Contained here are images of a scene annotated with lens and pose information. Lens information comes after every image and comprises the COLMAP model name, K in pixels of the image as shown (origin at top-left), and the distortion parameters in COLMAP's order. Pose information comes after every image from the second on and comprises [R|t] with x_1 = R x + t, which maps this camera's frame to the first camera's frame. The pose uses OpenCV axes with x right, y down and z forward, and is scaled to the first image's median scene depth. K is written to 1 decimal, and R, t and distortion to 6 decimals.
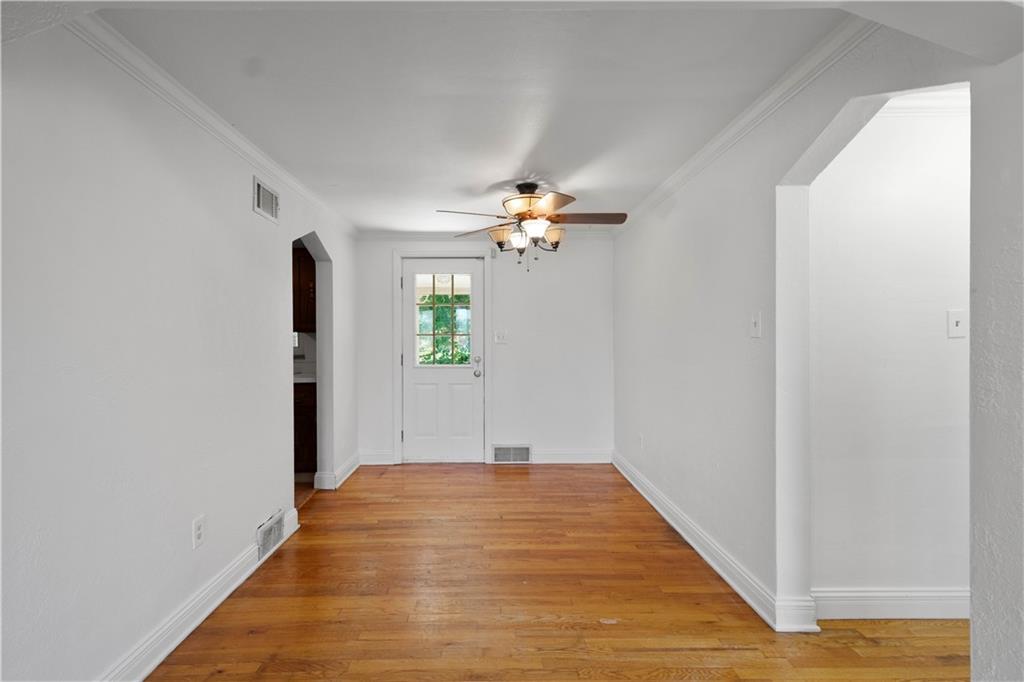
lens RADIAL K [[456.5, 0, 490.3], [0, 456.5, 342.2], [0, 0, 1]] dist [-0.000334, -0.000023]
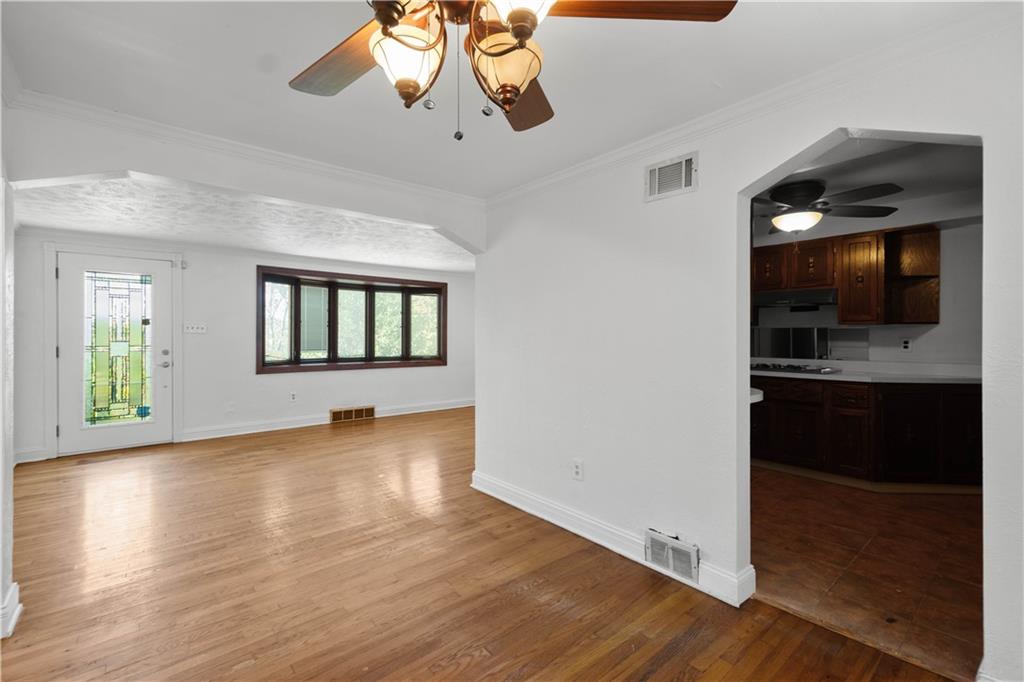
lens RADIAL K [[448.2, 0, 511.4], [0, 448.2, 331.4], [0, 0, 1]] dist [0.000004, 0.000009]
pose [[-0.765338, 0.001717, -0.643626, 0.270888], [0.000840, 0.999998, 0.001669, -0.009893], [0.643628, 0.000736, -0.765338, 1.286073]]
